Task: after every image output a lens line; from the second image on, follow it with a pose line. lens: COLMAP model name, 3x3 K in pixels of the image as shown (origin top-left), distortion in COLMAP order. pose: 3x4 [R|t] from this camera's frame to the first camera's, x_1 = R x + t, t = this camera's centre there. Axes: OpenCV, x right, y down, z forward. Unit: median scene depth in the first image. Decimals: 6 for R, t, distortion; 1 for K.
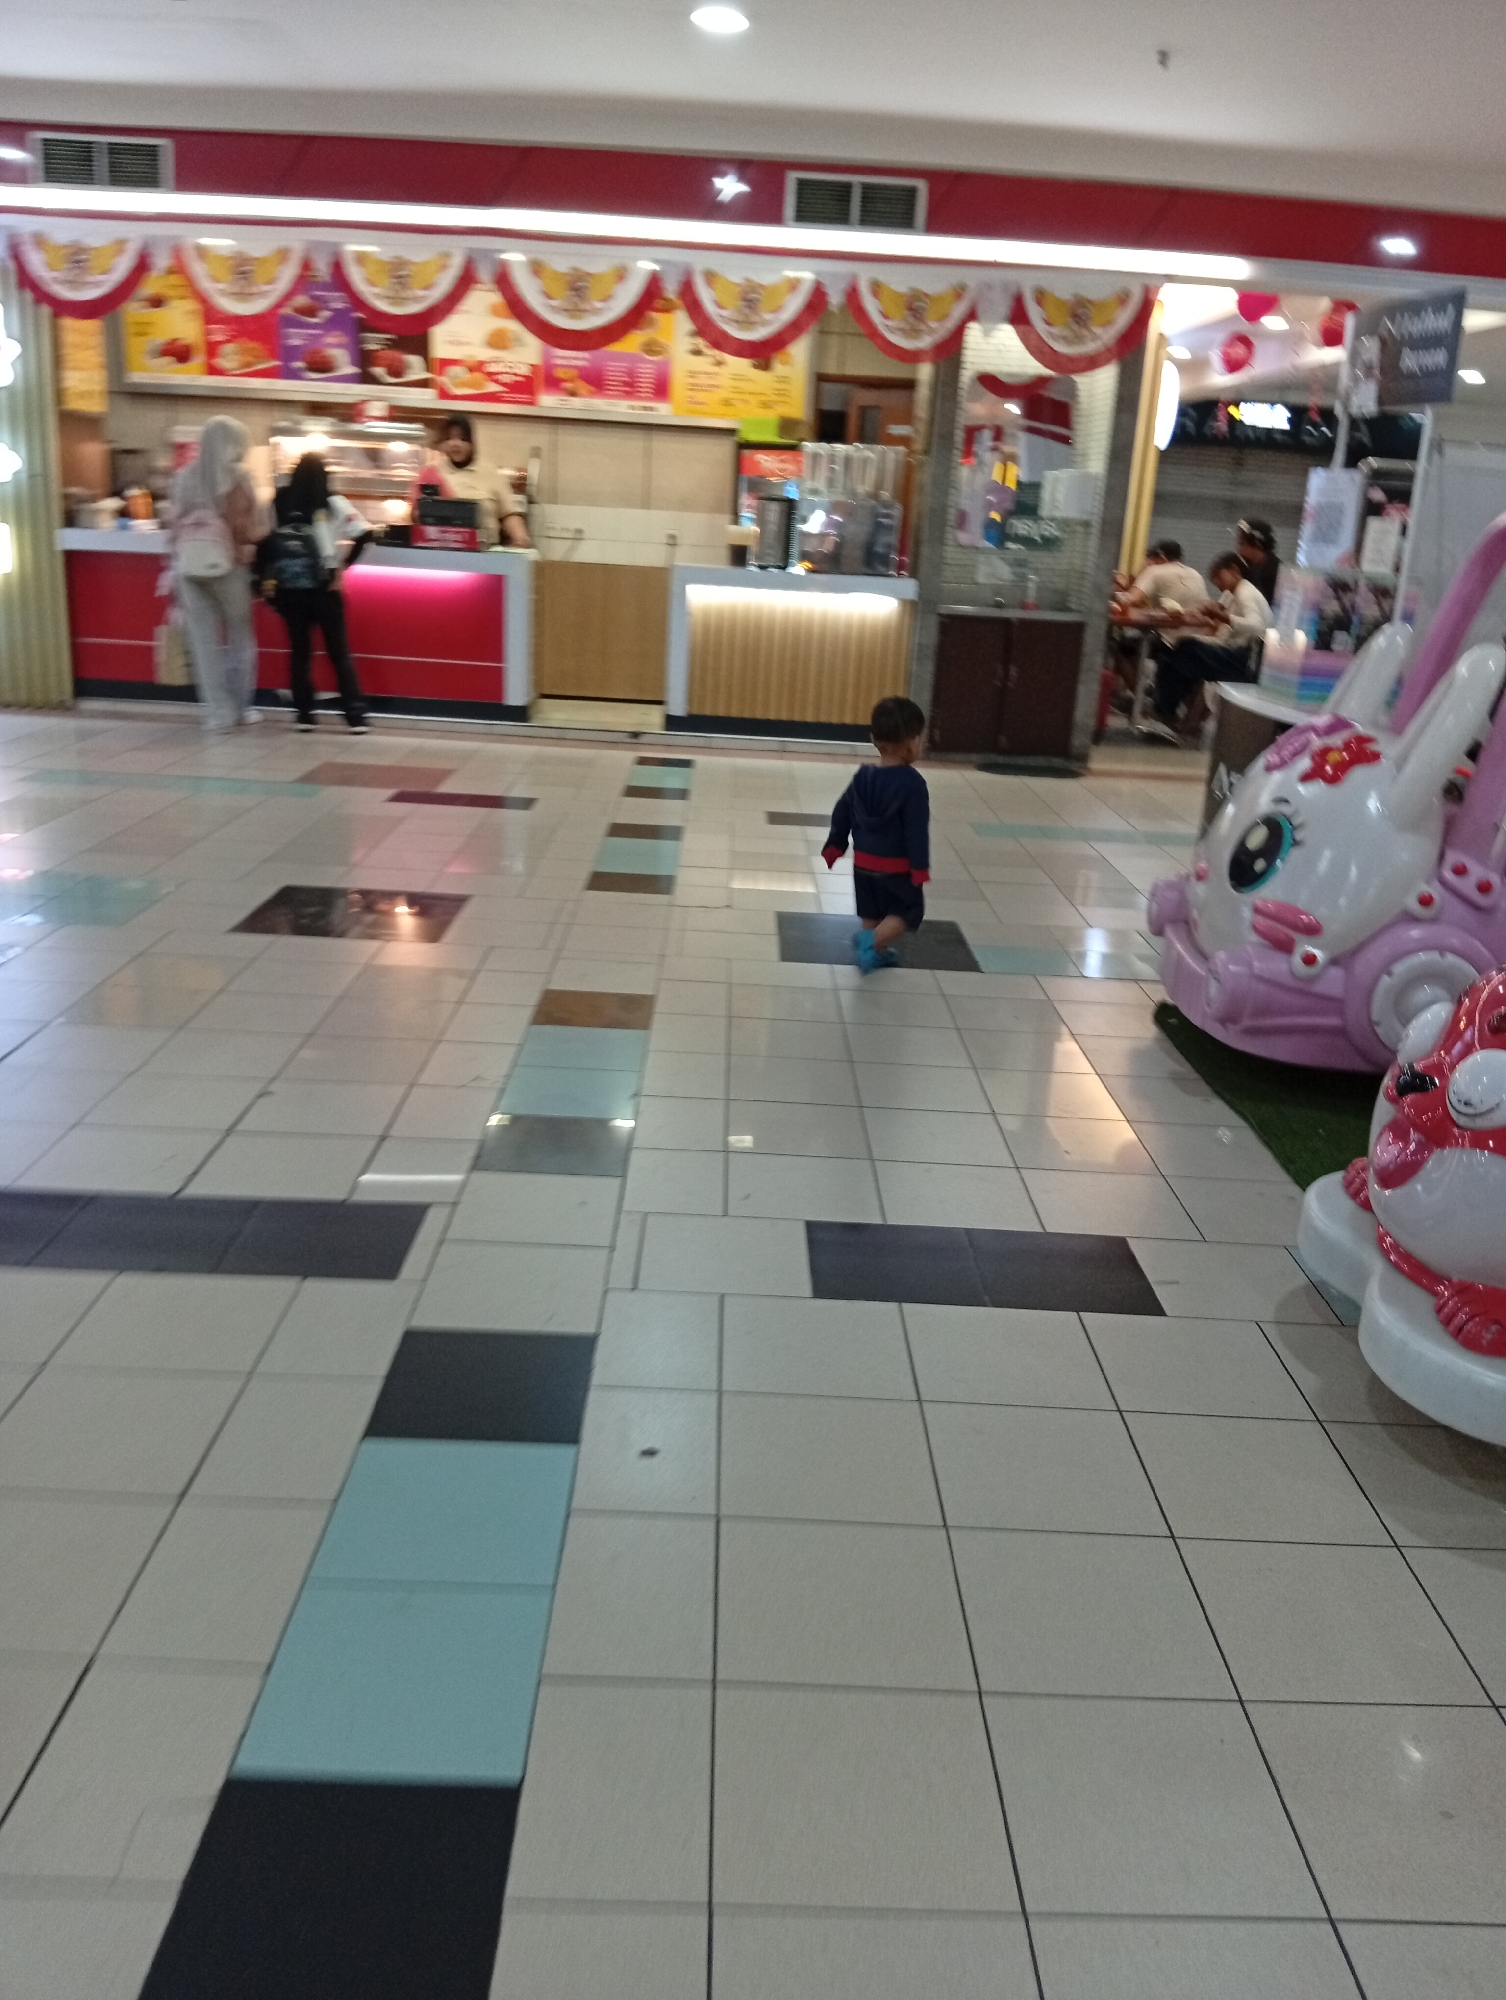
lens RADIAL K [[1533.3, 0, 753.0], [0, 1533.3, 1000.0], [0, 0, 1]] dist [0.089942, -0.271788]
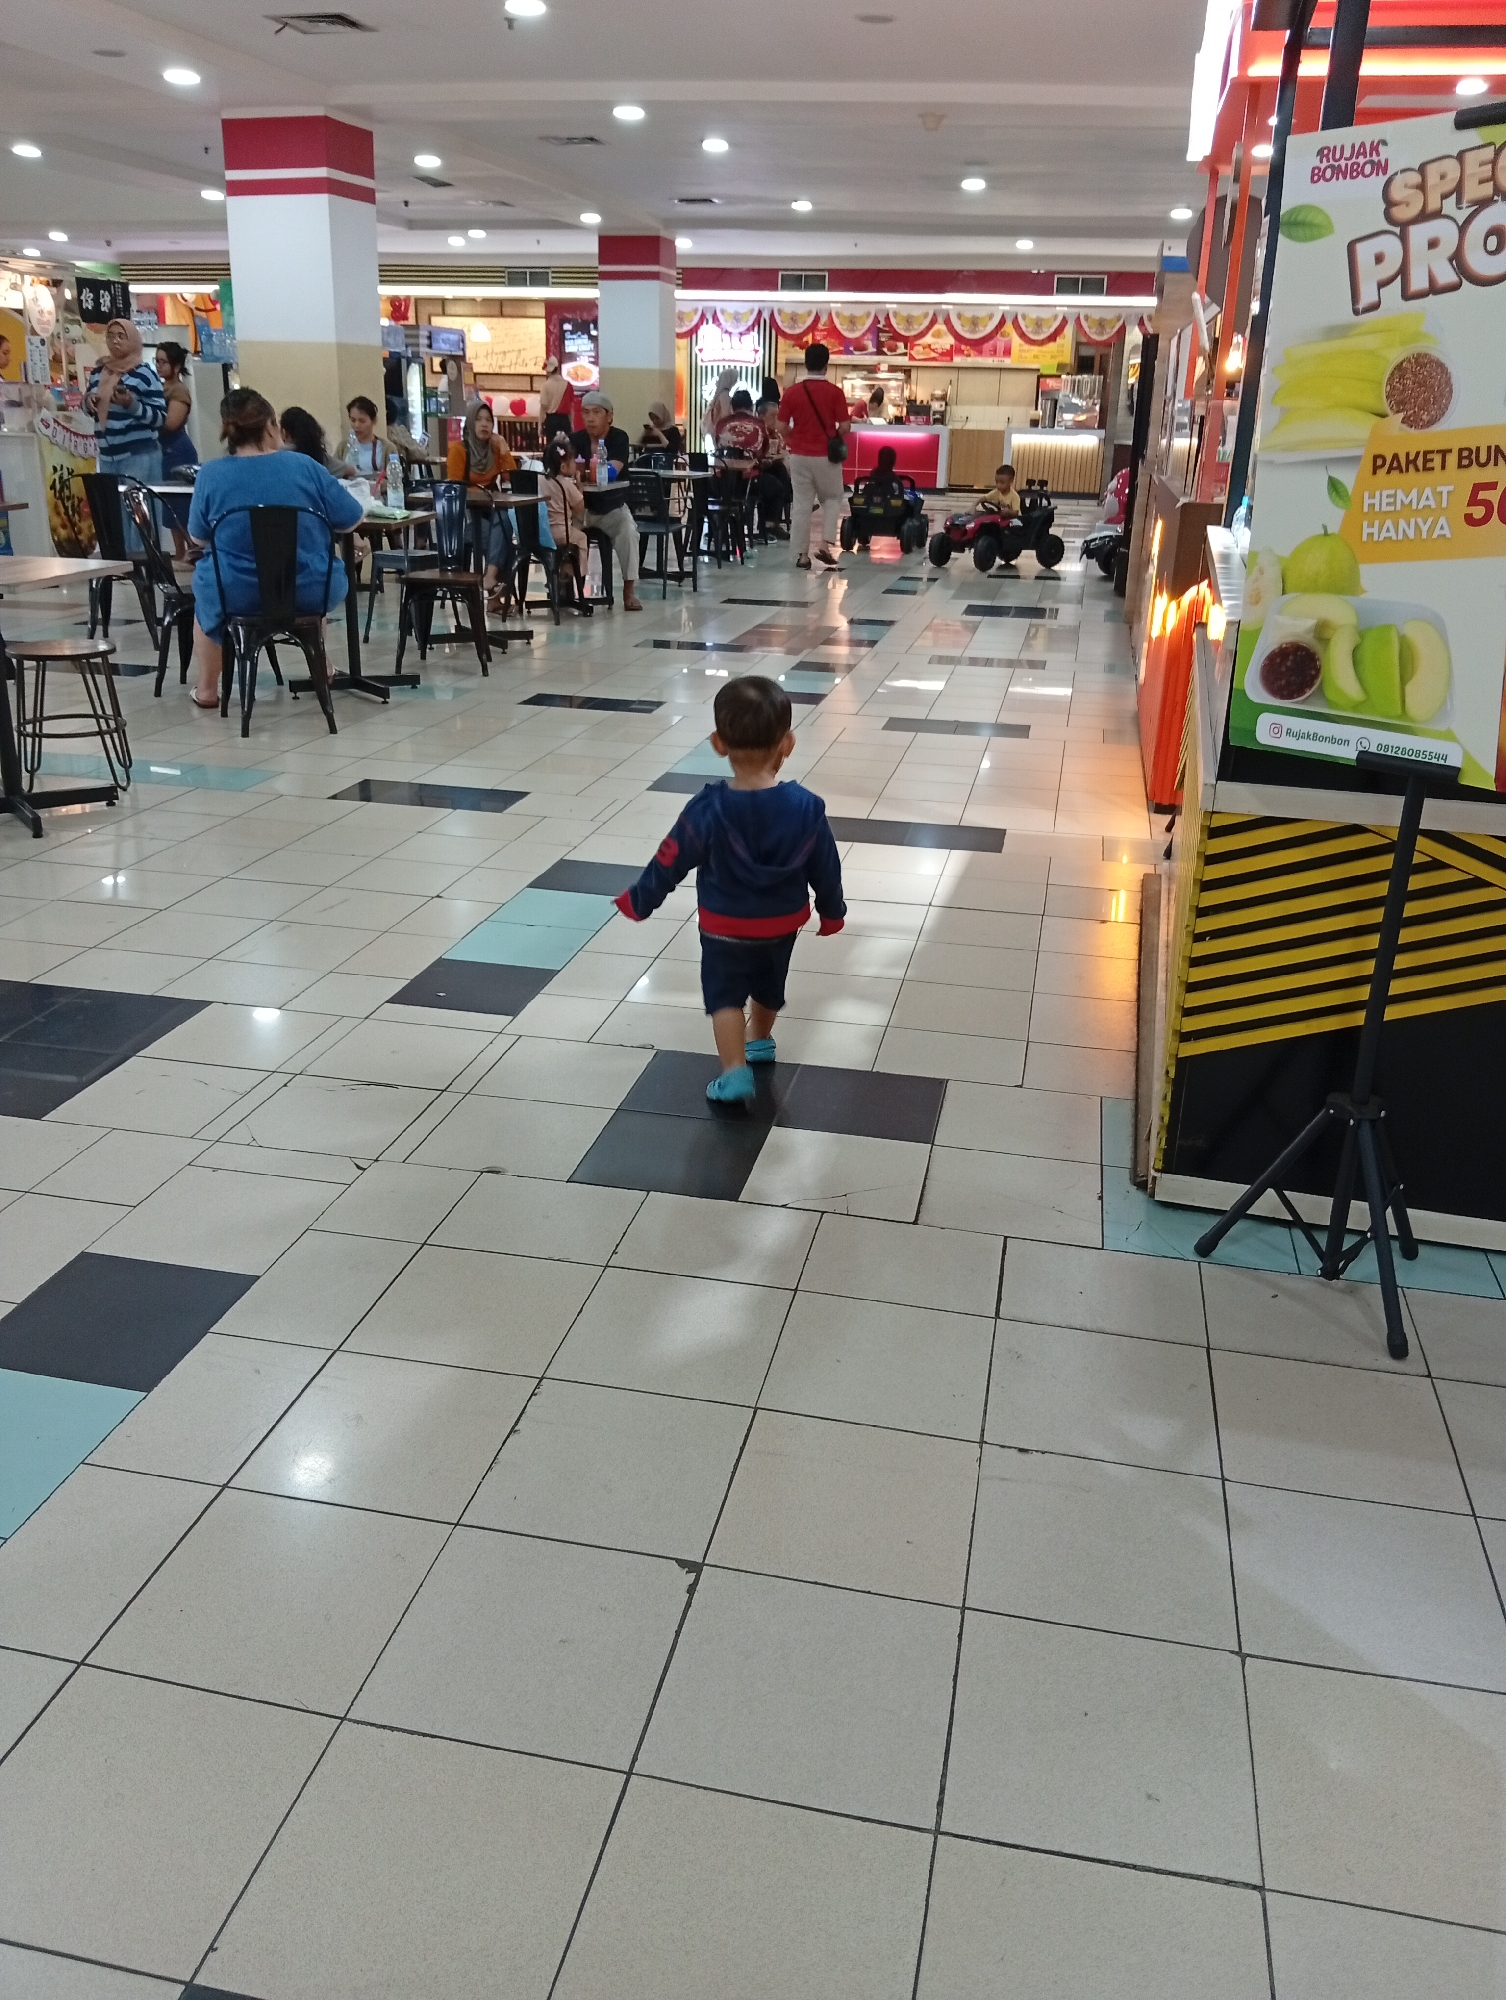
lens RADIAL K [[1559.6, 0, 762.5], [0, 1559.6, 1009.4], [0, 0, 1]] dist [0.011135, -0.007980]
pose [[0.976706, 0.043604, -0.210105, 0.133335], [-0.031844, 0.997748, 0.059033, 0.519673], [0.212206, -0.050968, 0.975895, -1.596591]]
